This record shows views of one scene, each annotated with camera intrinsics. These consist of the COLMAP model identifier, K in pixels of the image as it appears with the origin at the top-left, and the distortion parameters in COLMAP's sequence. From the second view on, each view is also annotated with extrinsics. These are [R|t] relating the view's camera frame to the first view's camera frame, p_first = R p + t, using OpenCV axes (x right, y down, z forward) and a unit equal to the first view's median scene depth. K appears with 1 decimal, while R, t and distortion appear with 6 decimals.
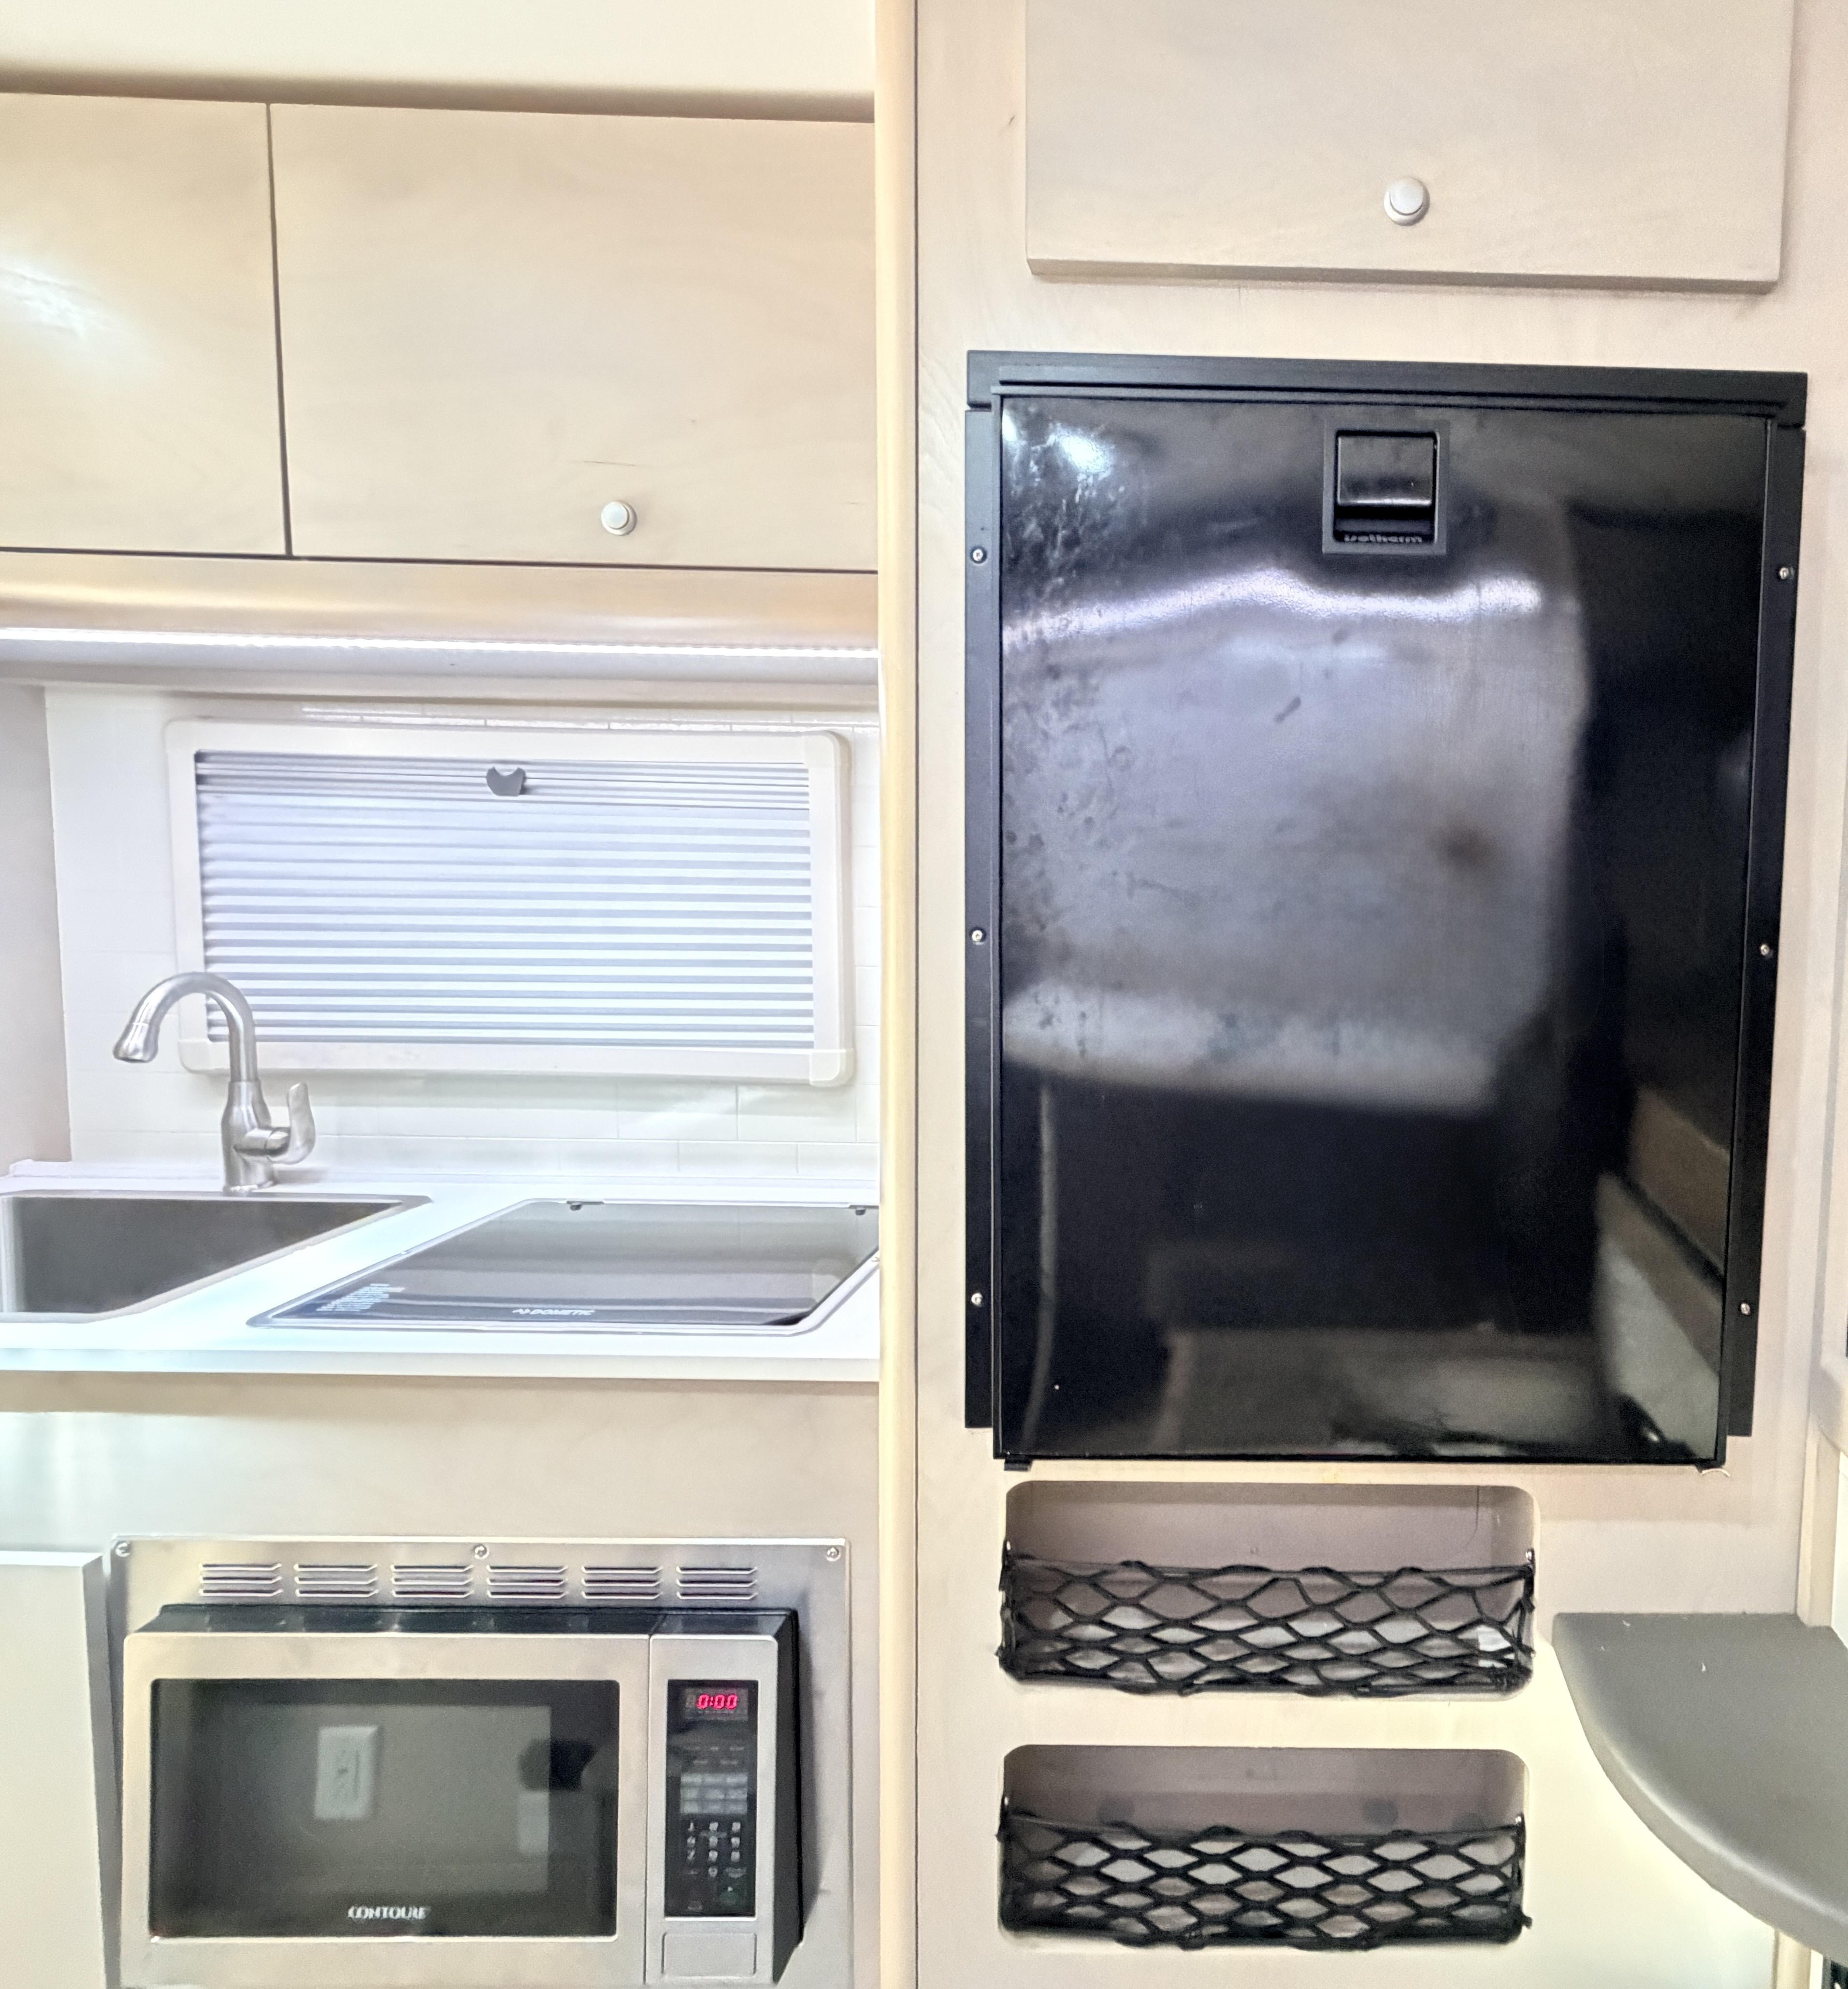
lens RADIAL K [[1058.6, 0, 924.7], [0, 1058.6, 998.3], [0, 0, 1]] dist [0.000743, 0.000858]
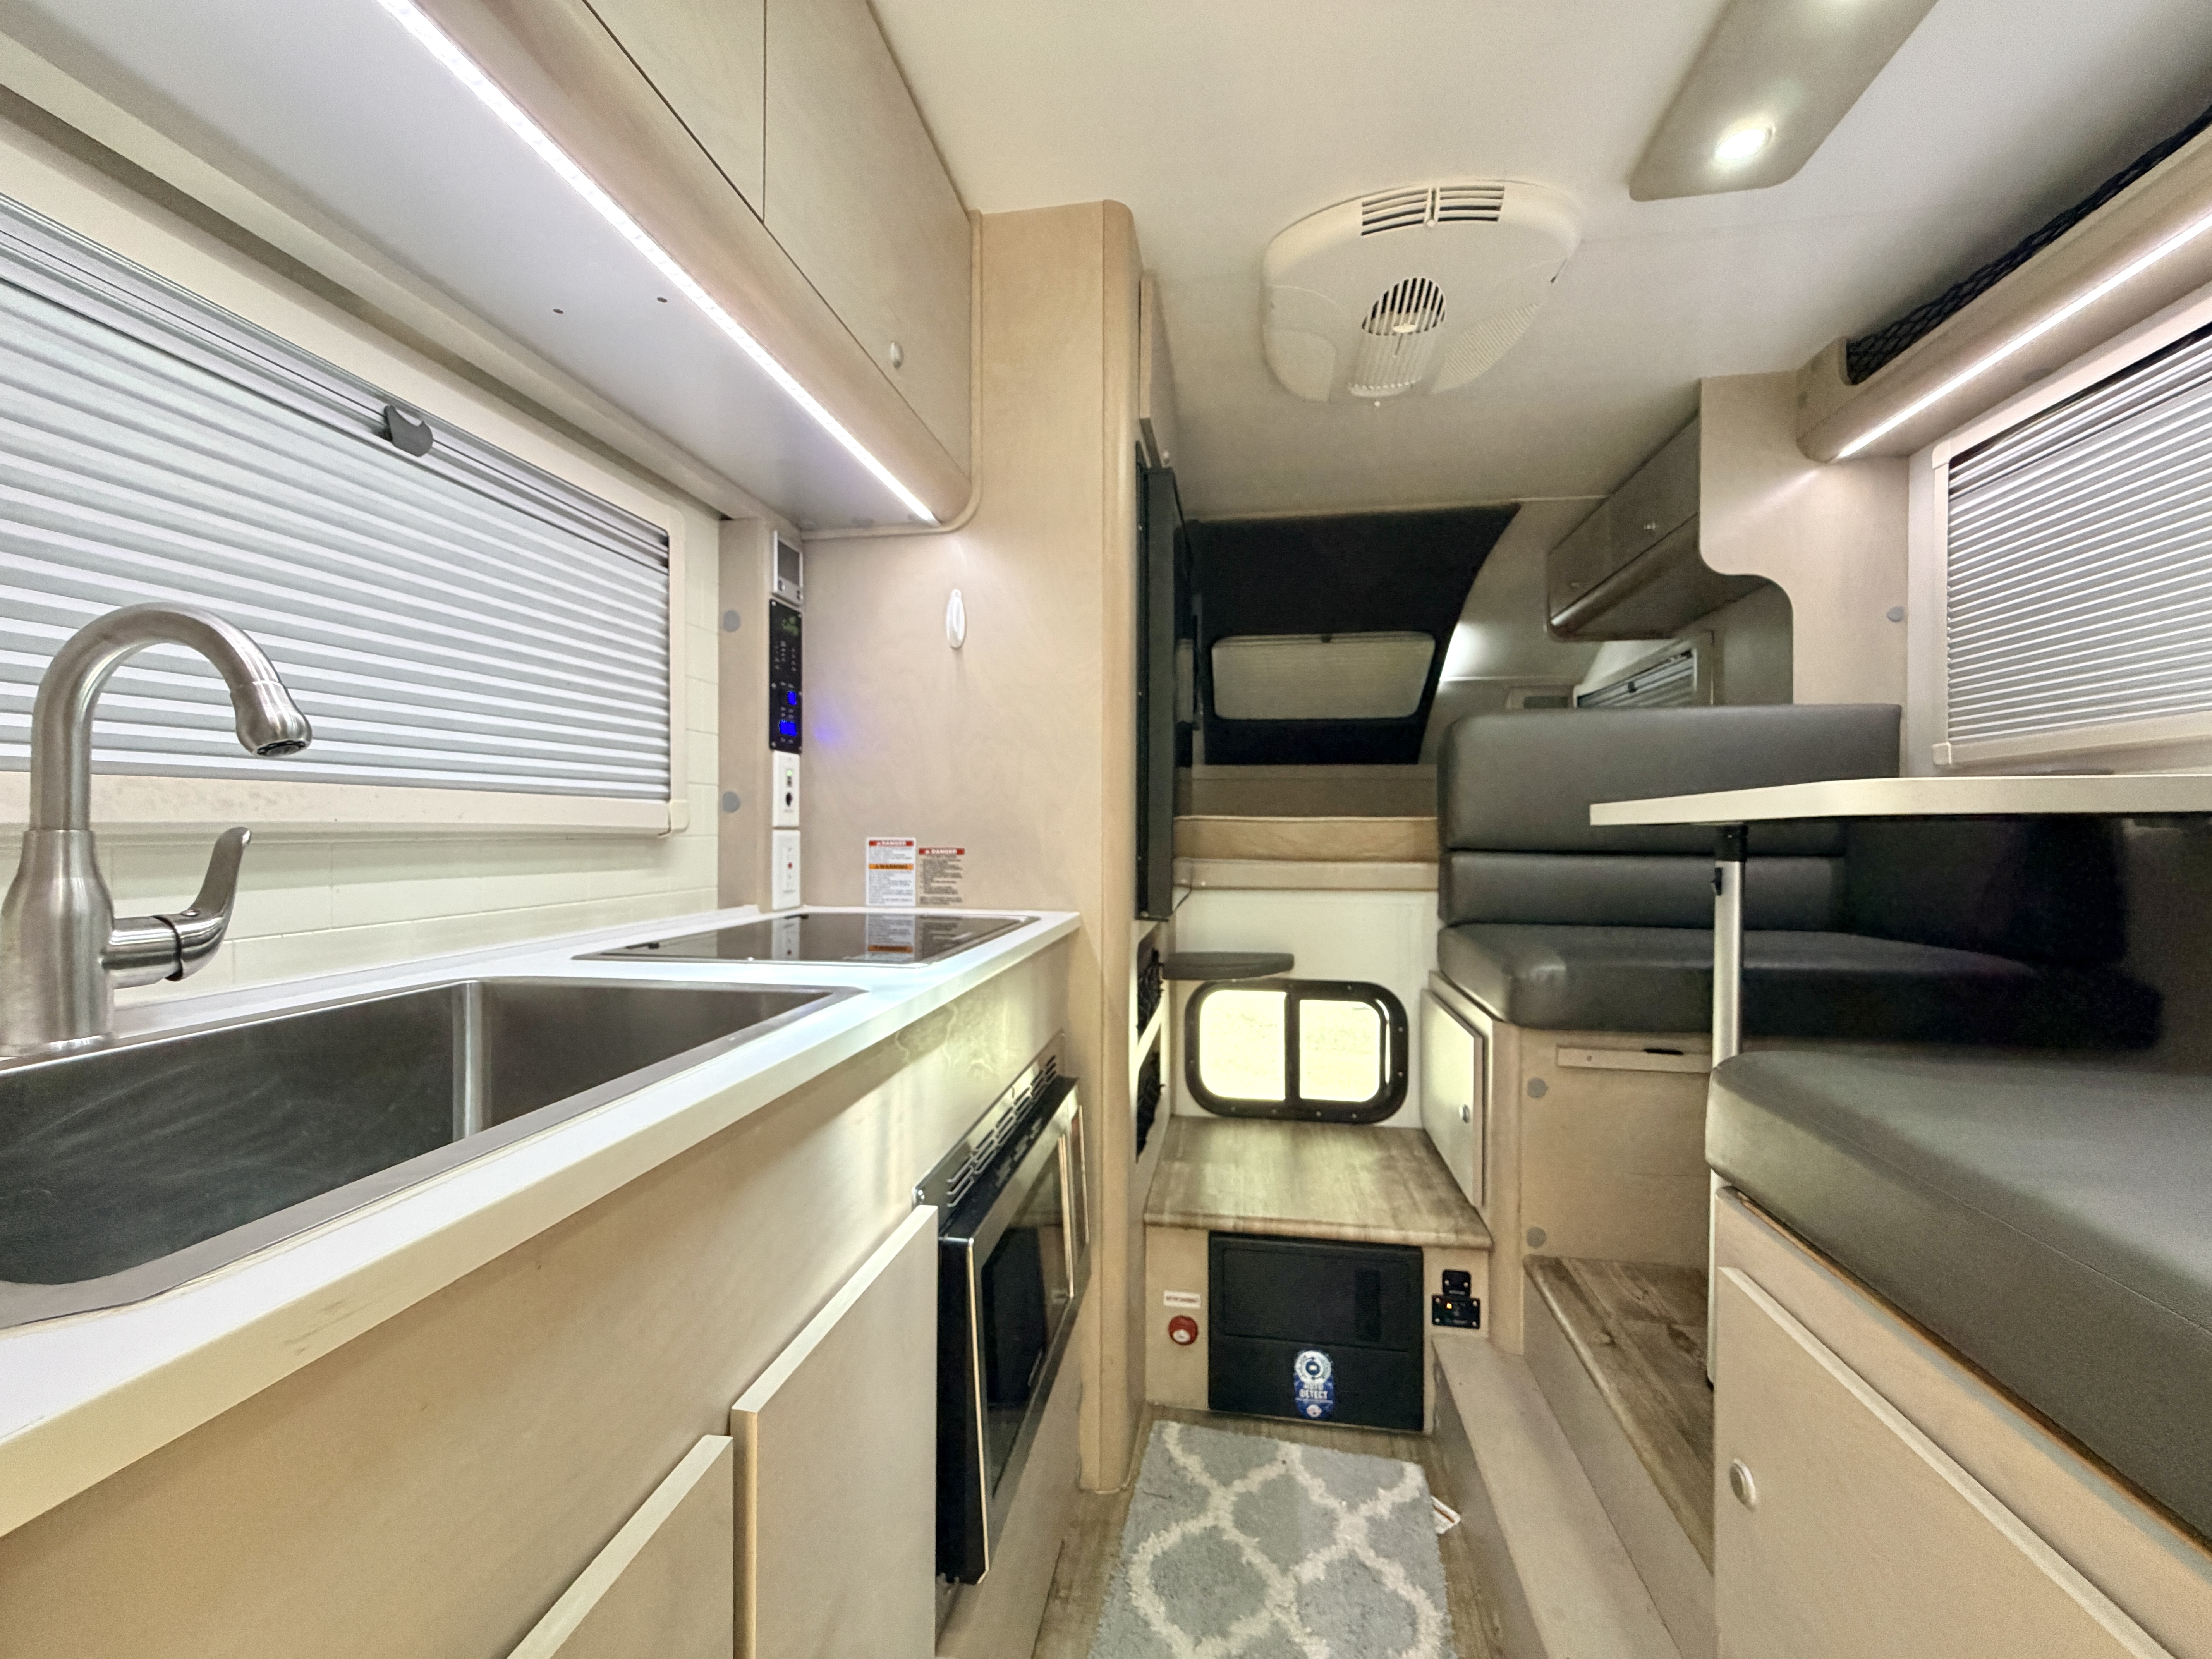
lens RADIAL K [[884.3, 0, 1101.8], [0, 884.3, 826.6], [0, 0, 1]] dist [-0.001873, 0.000825]
pose [[0.181741, -0.017998, 0.983182, -1.793263], [0.068100, 0.997662, 0.005675, 0.198071], [-0.980986, 0.065923, 0.182541, 0.824732]]
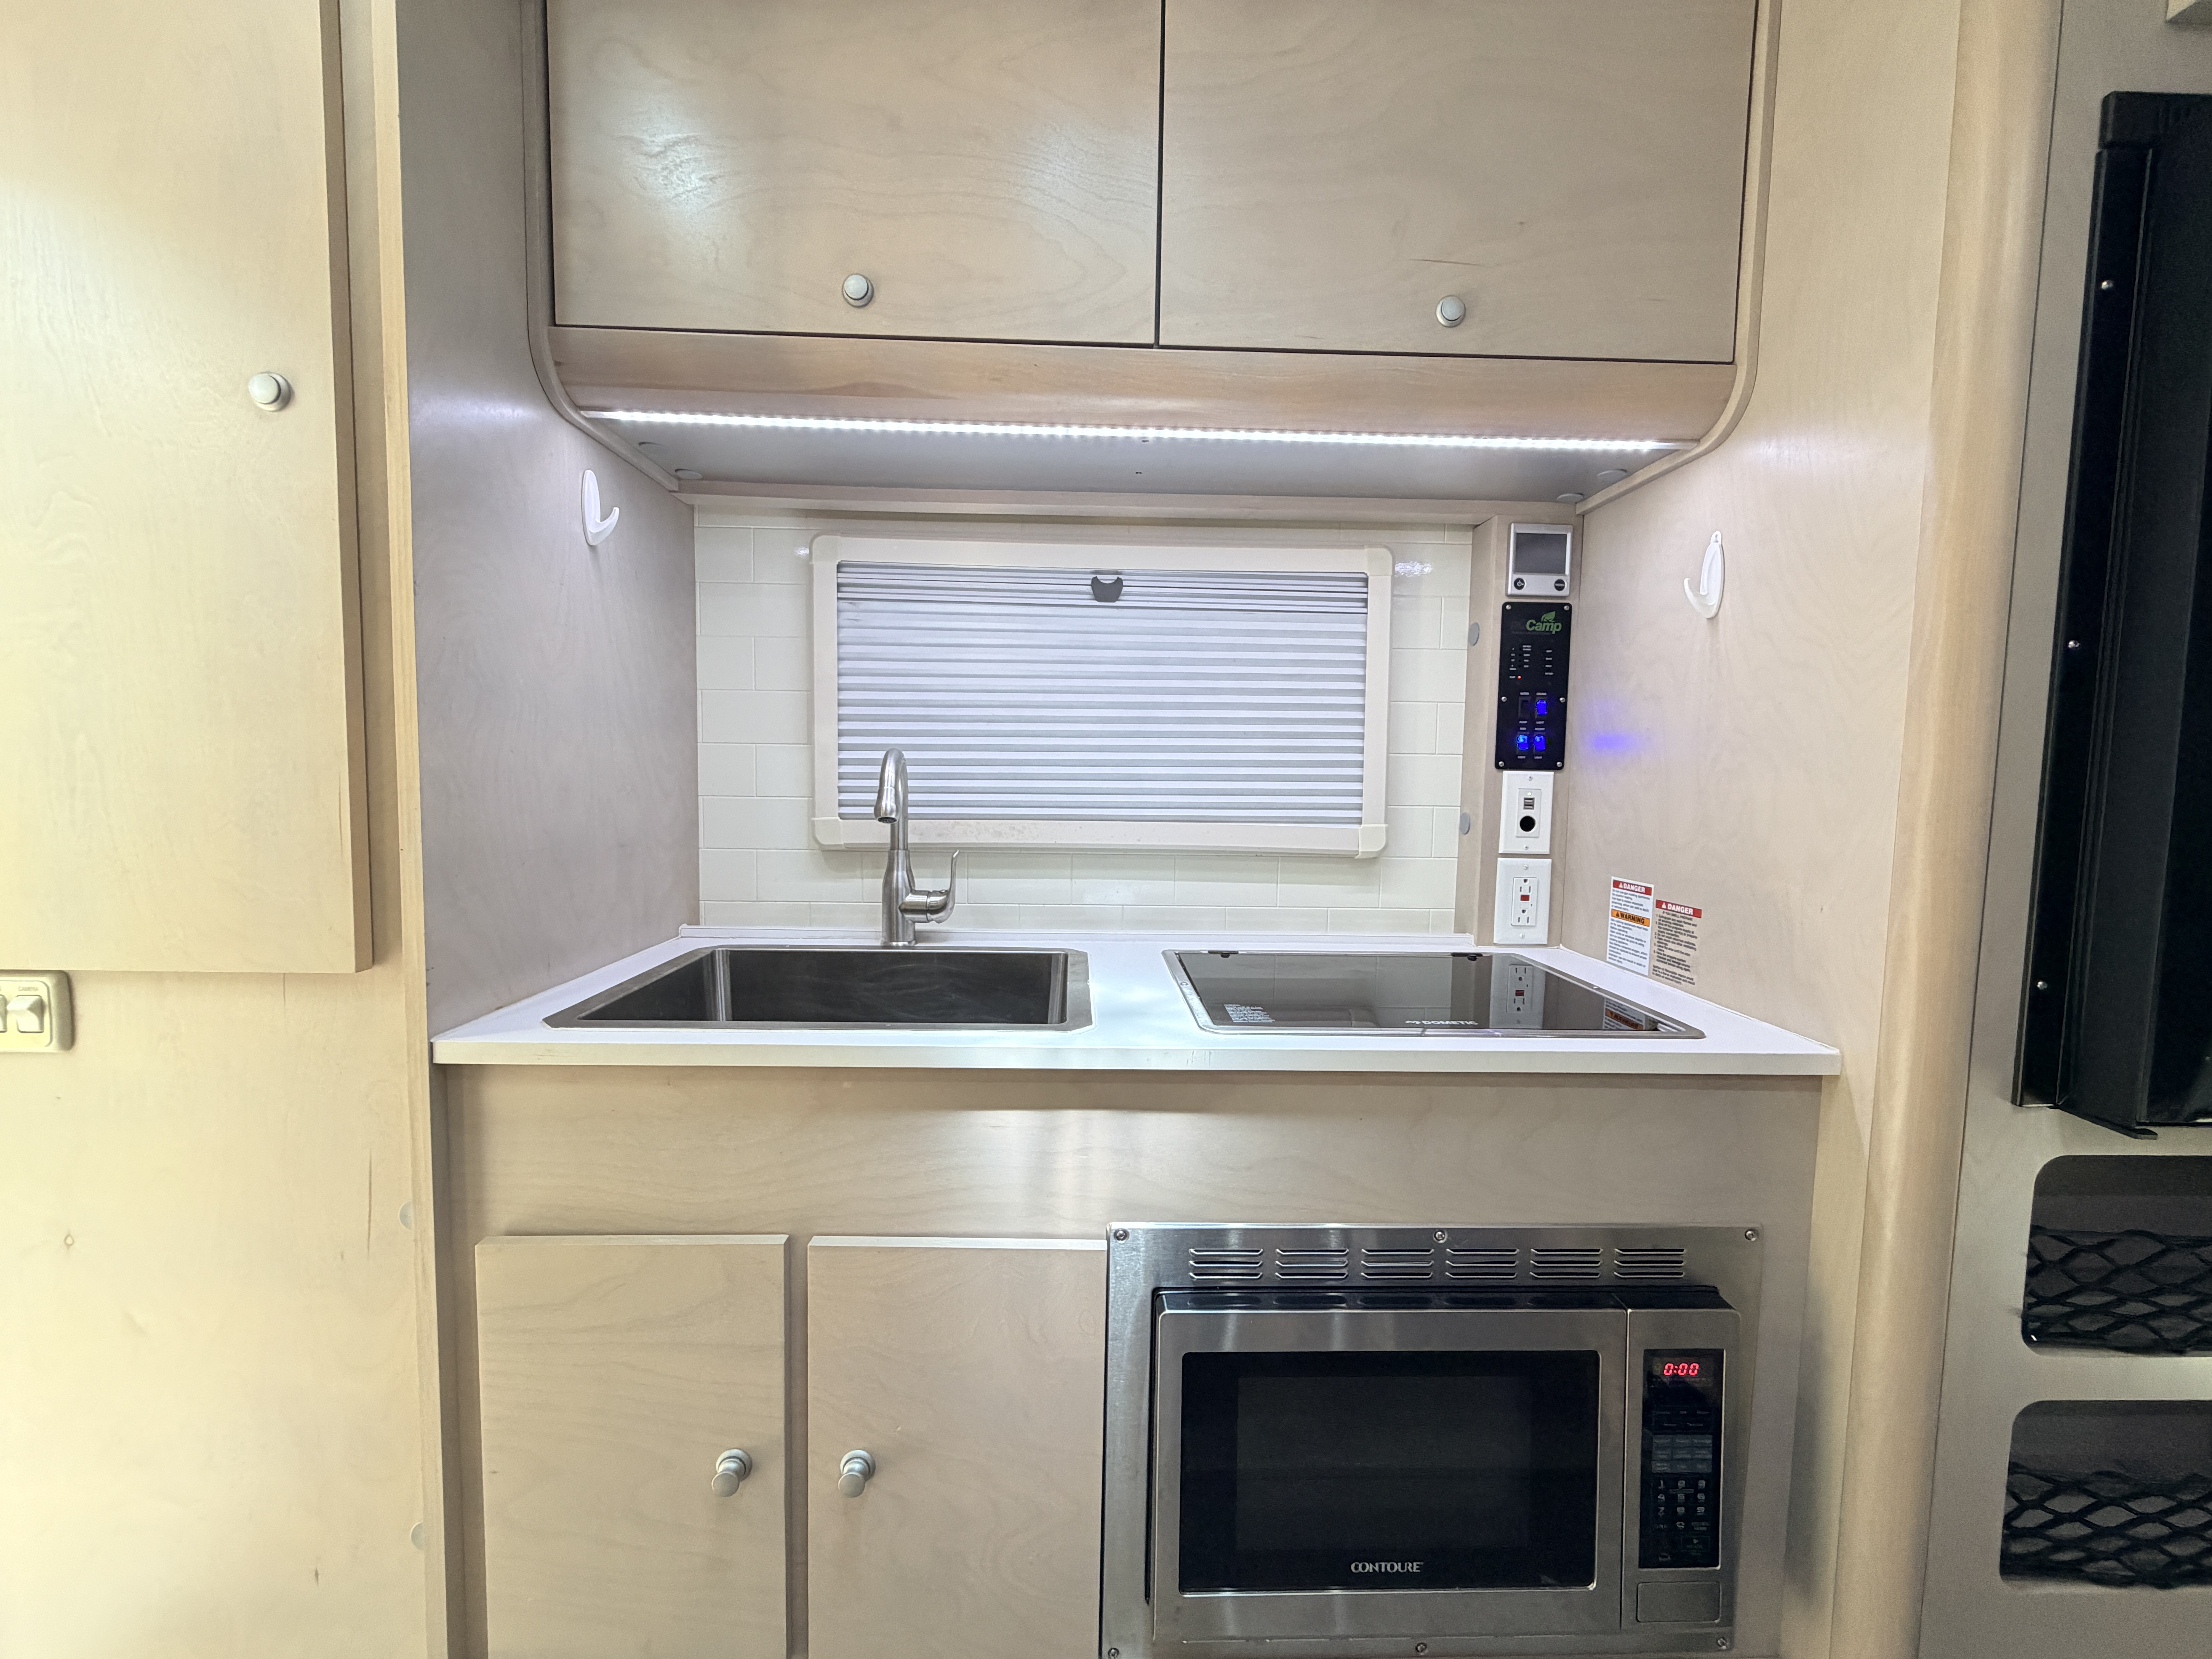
lens RADIAL K [[884.3, 0, 1099.9], [0, 884.3, 827.6], [0, 0, 1]] dist [-0.001873, 0.000825]
pose [[0.999903, -0.005045, 0.012946, -0.806316], [0.005076, 0.999984, -0.002374, 0.104638], [-0.012934, 0.002439, 0.999913, 0.095975]]
